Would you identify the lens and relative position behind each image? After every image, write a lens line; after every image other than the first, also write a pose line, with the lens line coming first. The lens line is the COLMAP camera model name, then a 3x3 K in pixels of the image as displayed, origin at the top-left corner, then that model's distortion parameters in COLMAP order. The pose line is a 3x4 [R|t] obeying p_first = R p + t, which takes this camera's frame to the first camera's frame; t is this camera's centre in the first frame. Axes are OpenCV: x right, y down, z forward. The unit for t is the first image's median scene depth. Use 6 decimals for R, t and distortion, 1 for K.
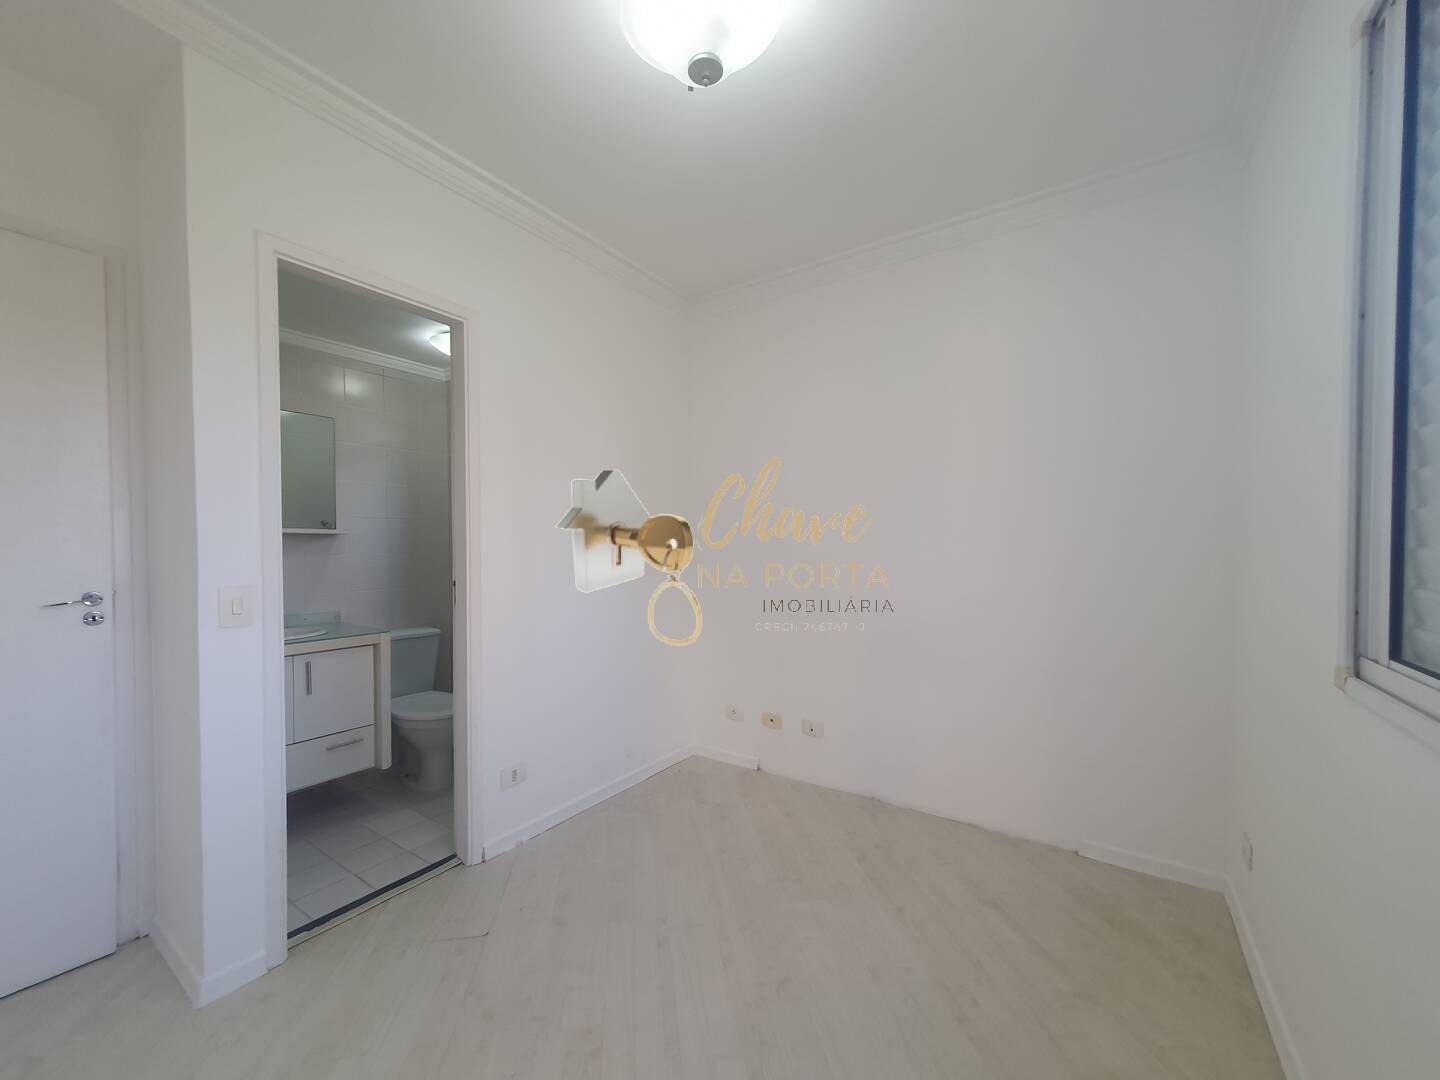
lens RADIAL K [[568.0, 0, 719.7], [0, 568.0, 556.2], [0, 0, 1]] dist [0.006529, -0.000603]
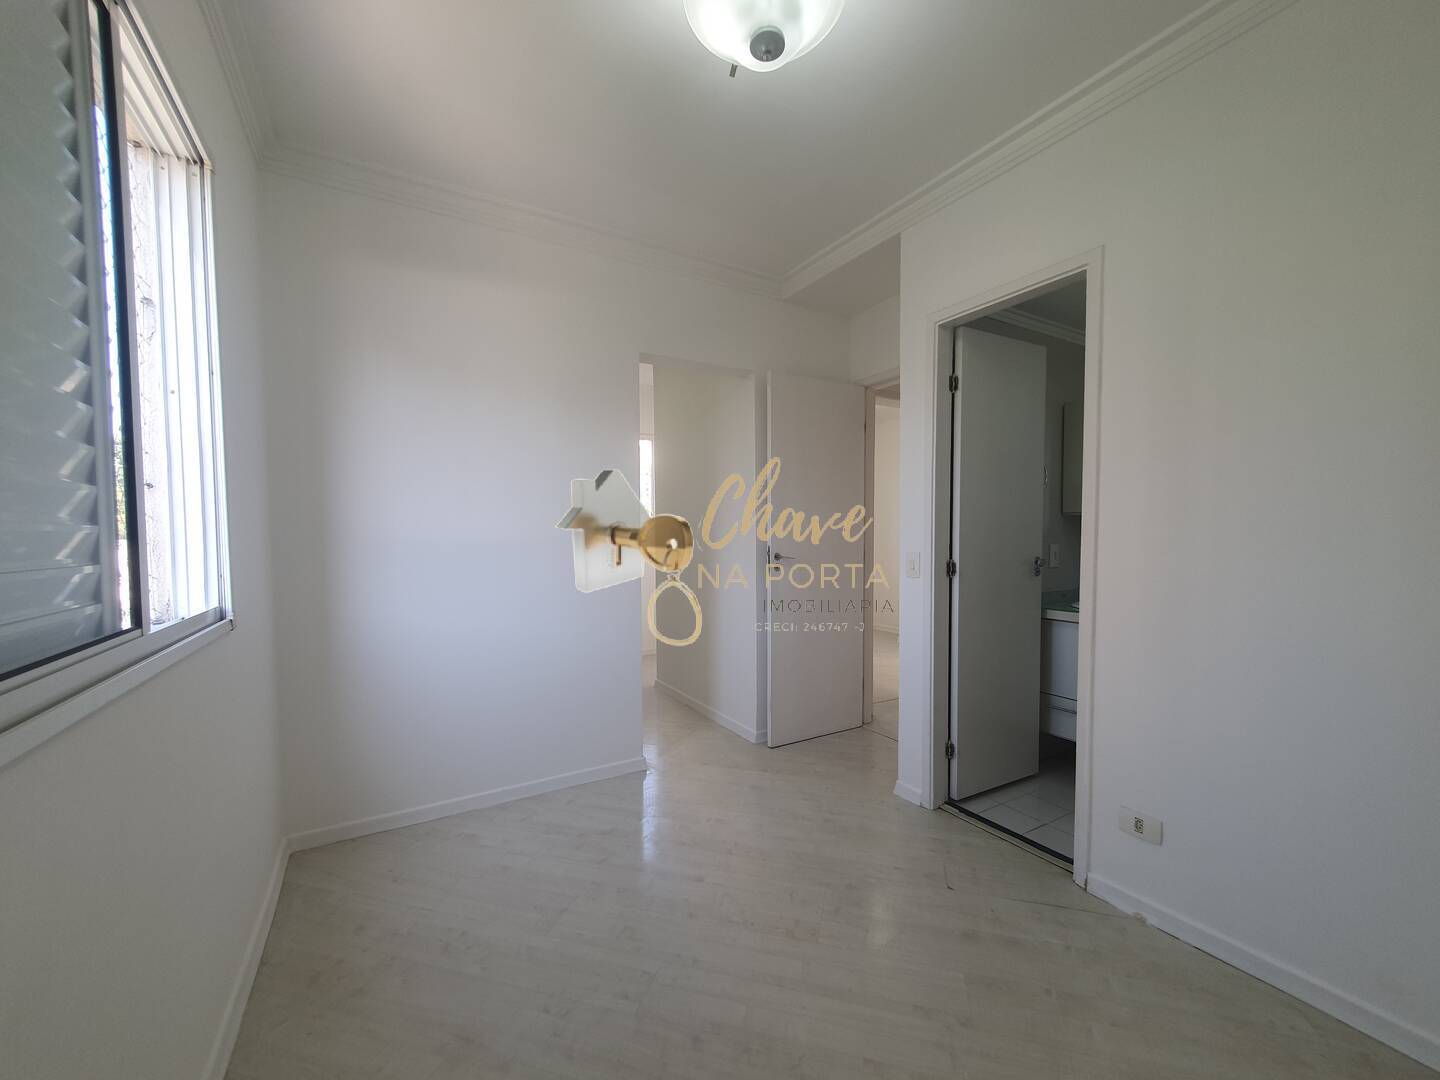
lens RADIAL K [[568.0, 0, 719.7], [0, 568.0, 556.2], [0, 0, 1]] dist [0.006529, -0.000603]
pose [[-0.423726, 0.040142, -0.904901, 0.677897], [-0.012986, 0.998646, 0.050381, -0.007137], [0.905697, 0.033098, -0.422631, 0.981229]]
